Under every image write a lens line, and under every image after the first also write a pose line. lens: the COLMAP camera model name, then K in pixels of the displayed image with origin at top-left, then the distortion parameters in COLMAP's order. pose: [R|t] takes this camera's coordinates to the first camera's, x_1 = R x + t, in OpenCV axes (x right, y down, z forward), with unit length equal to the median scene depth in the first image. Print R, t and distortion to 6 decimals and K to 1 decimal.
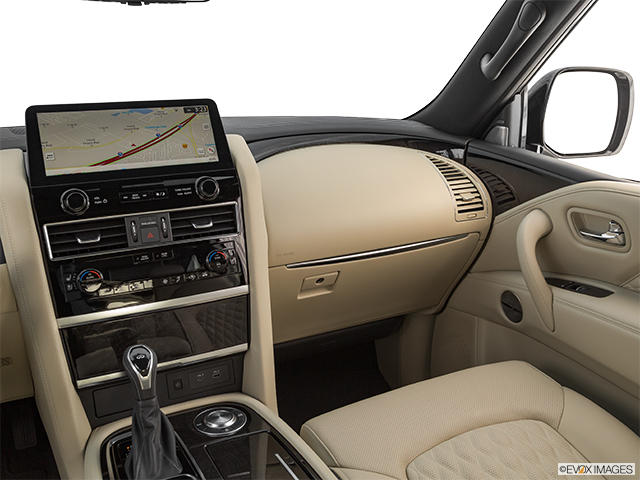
lens RADIAL K [[641.7, 0, 320.0], [0, 641.7, 240.0], [0, 0, 1]] dist [-0.022844, -0.010102]
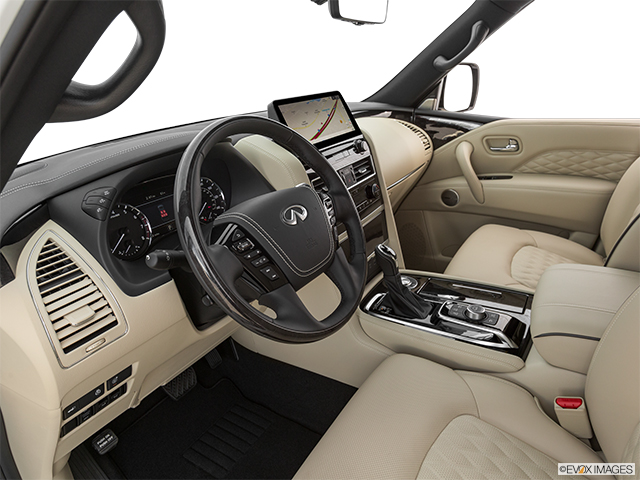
lens RADIAL K [[425.4, 0, 320.0], [0, 425.4, 240.0], [0, 0, 1]] dist [-0.007629, -0.002441]
pose [[0.863311, -0.232880, 0.447729, -0.623154], [0.193790, 0.972126, 0.131974, -0.012554], [-0.465983, -0.027169, 0.884377, 0.093939]]
